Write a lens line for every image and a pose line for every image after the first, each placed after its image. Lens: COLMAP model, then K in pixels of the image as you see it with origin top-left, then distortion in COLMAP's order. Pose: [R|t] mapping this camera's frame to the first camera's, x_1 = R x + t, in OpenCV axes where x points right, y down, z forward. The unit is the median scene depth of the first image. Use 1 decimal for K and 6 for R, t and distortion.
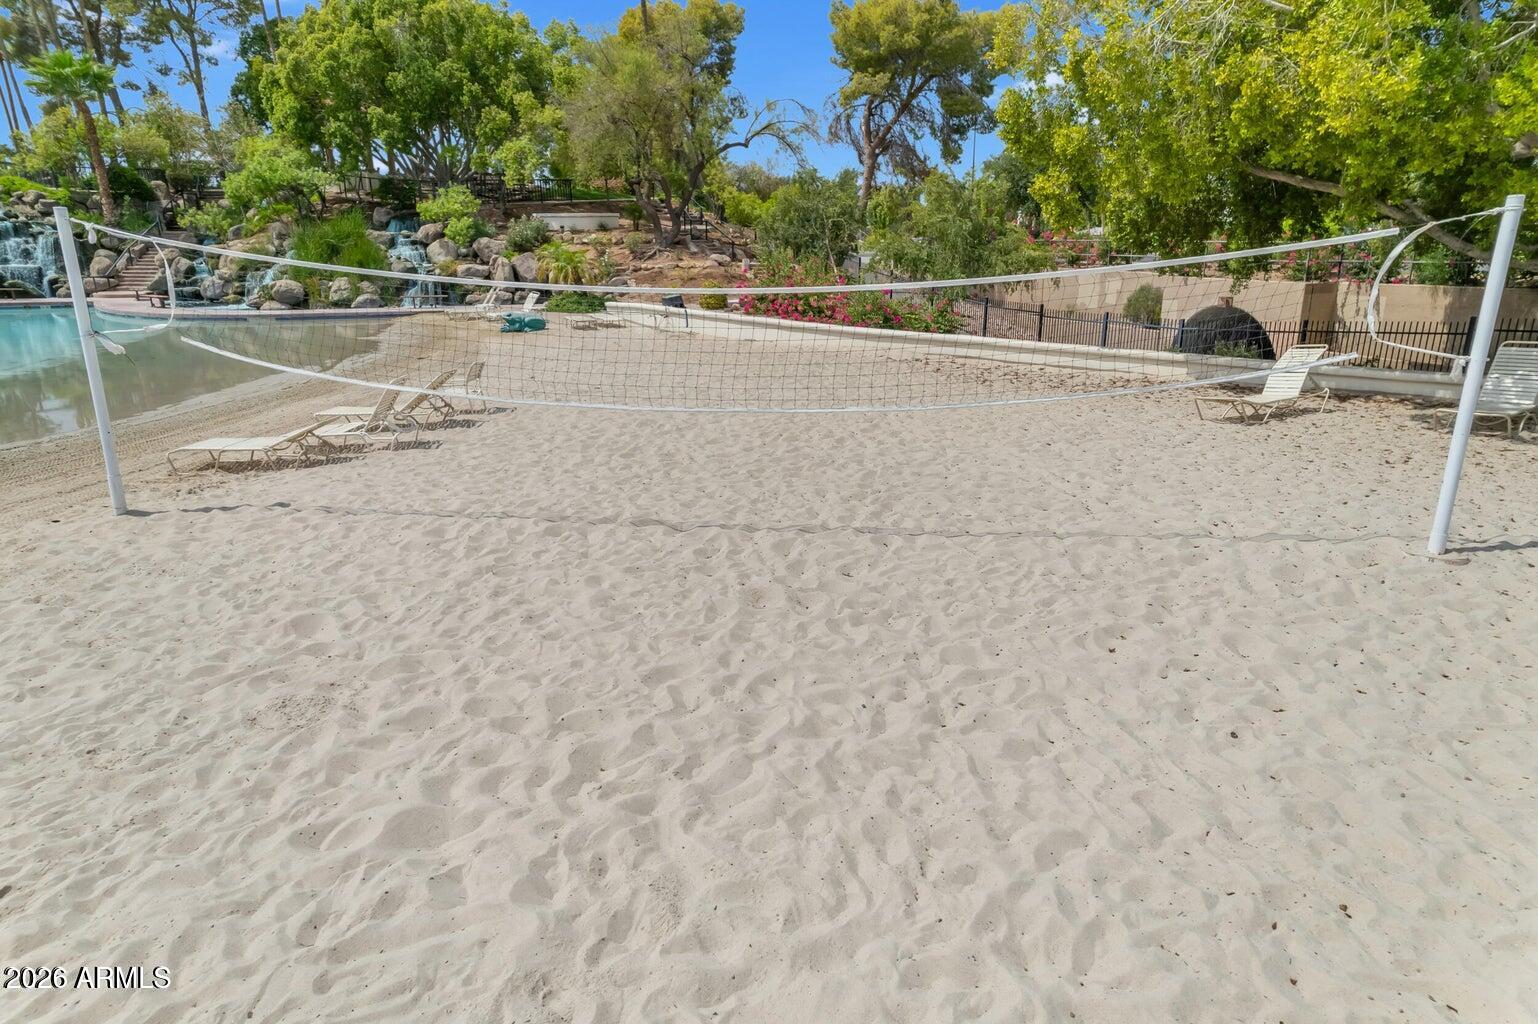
lens RADIAL K [[968.6, 0, 769.0], [0, 968.6, 512.0], [0, 0, 1]] dist [0.001486, 0.062447]
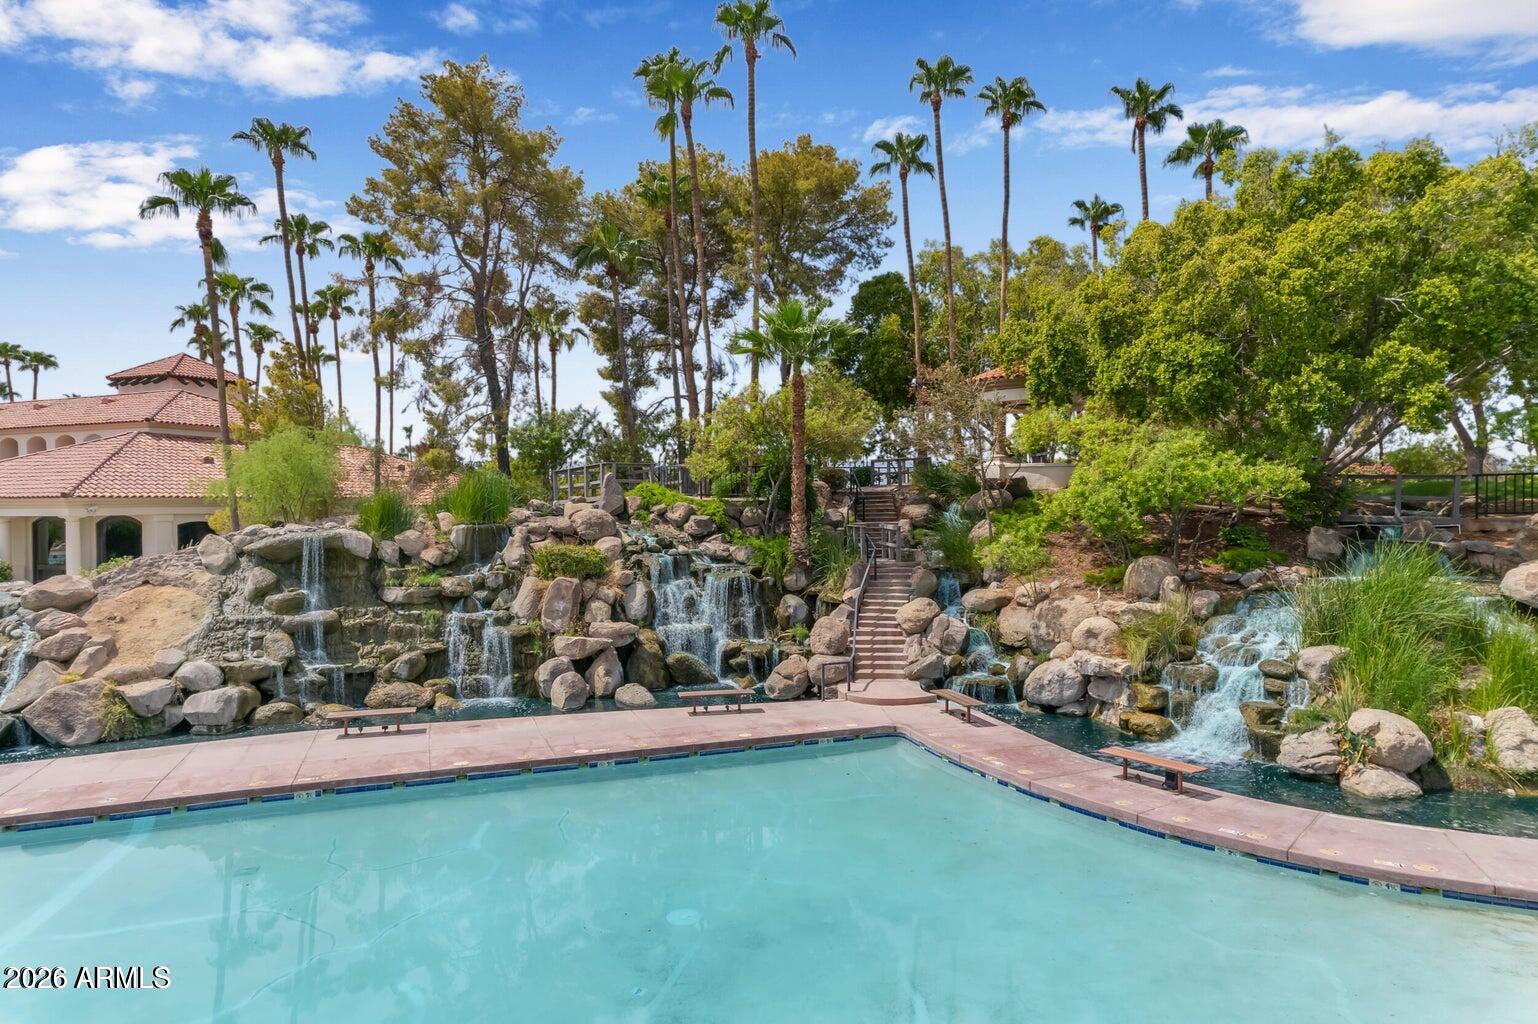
lens RADIAL K [[969.5, 0, 774.3], [0, 969.5, 508.9], [0, 0, 1]] dist [0.000044, 0.047745]
pose [[0.969530, 0.004629, -0.244929, -0.590179], [-0.070786, 0.962467, -0.262007, -0.176156], [0.234523, 0.271361, 0.933468, 0.472800]]
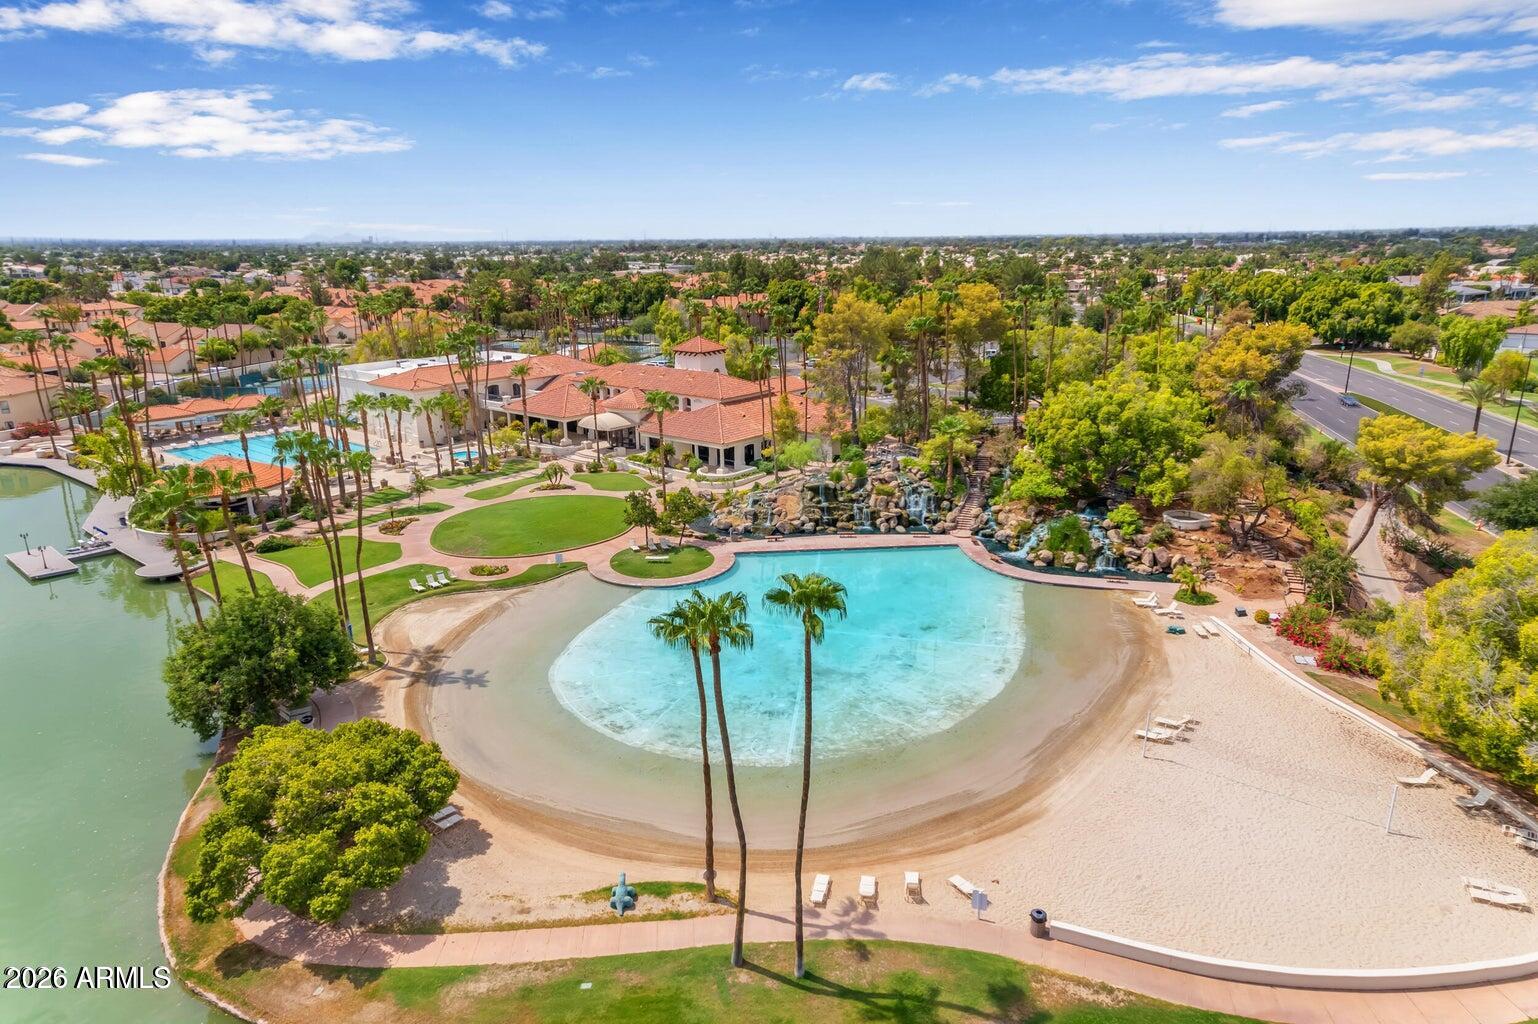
lens RADIAL K [[969.5, 0, 774.3], [0, 969.5, 508.9], [0, 0, 1]] dist [0.000044, 0.047745]
pose [[0.870801, 0.132646, -0.473403, -0.007667], [-0.136324, 0.990304, 0.026719, -0.278702], [0.472357, 0.041269, 0.880441, -1.098552]]
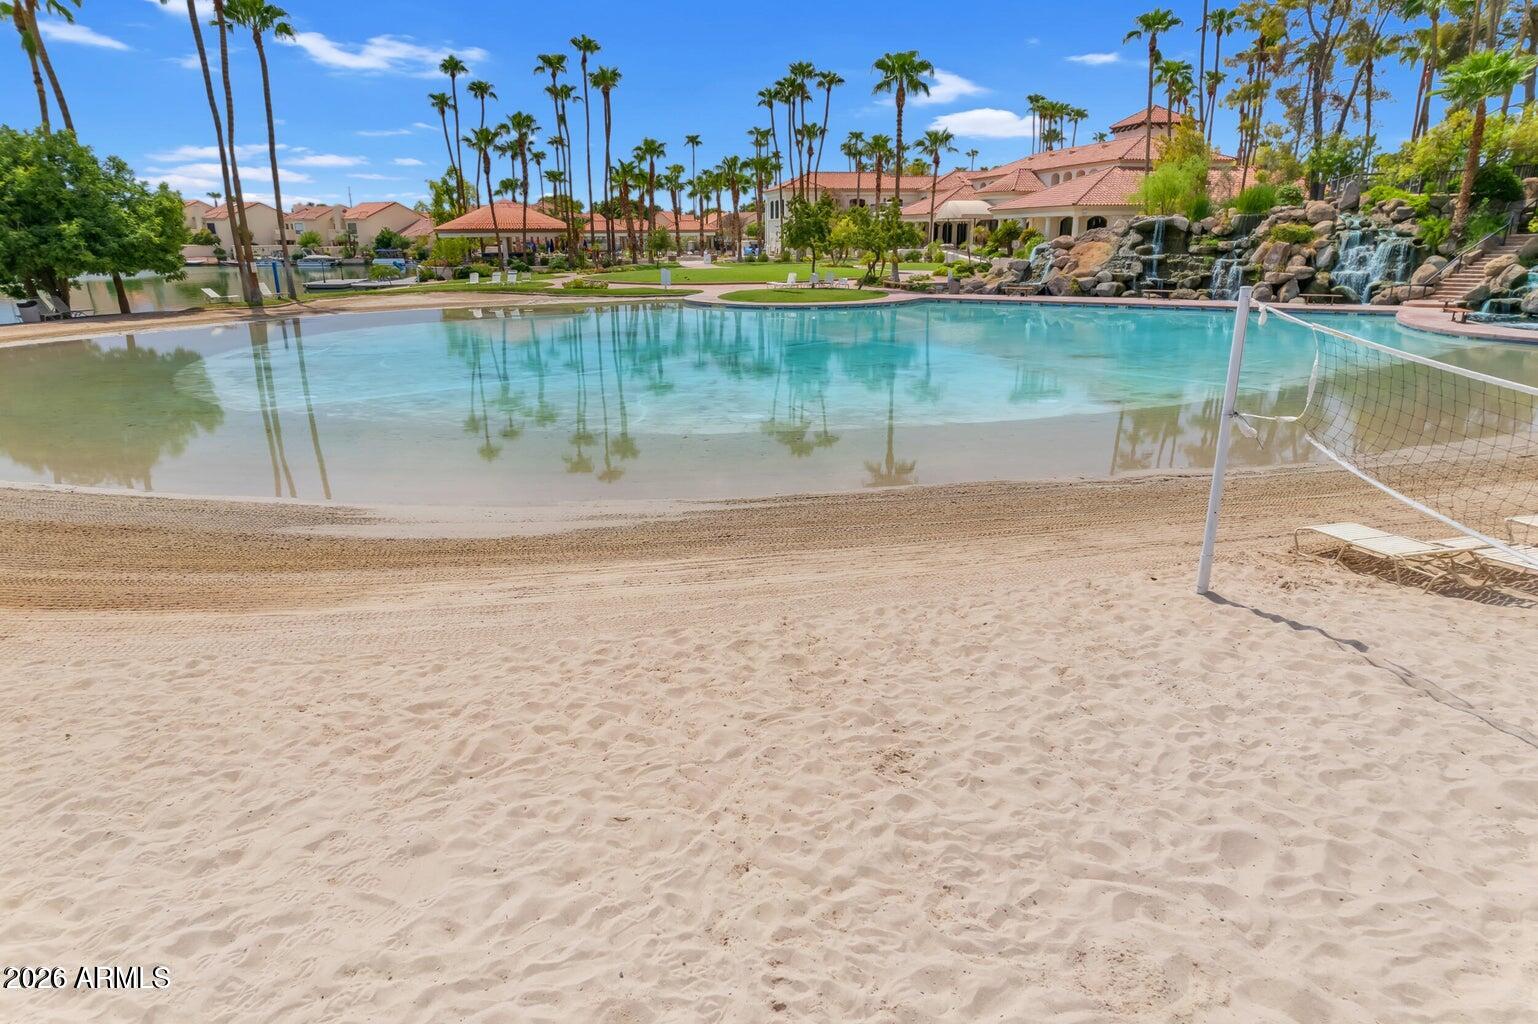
lens RADIAL K [[969.5, 0, 774.3], [0, 969.5, 508.9], [0, 0, 1]] dist [0.000044, 0.047745]
pose [[0.380753, 0.263702, -0.886278, 0.002106], [-0.255788, 0.951109, 0.173102, -0.032212], [0.888594, 0.160790, 0.429589, 0.047208]]
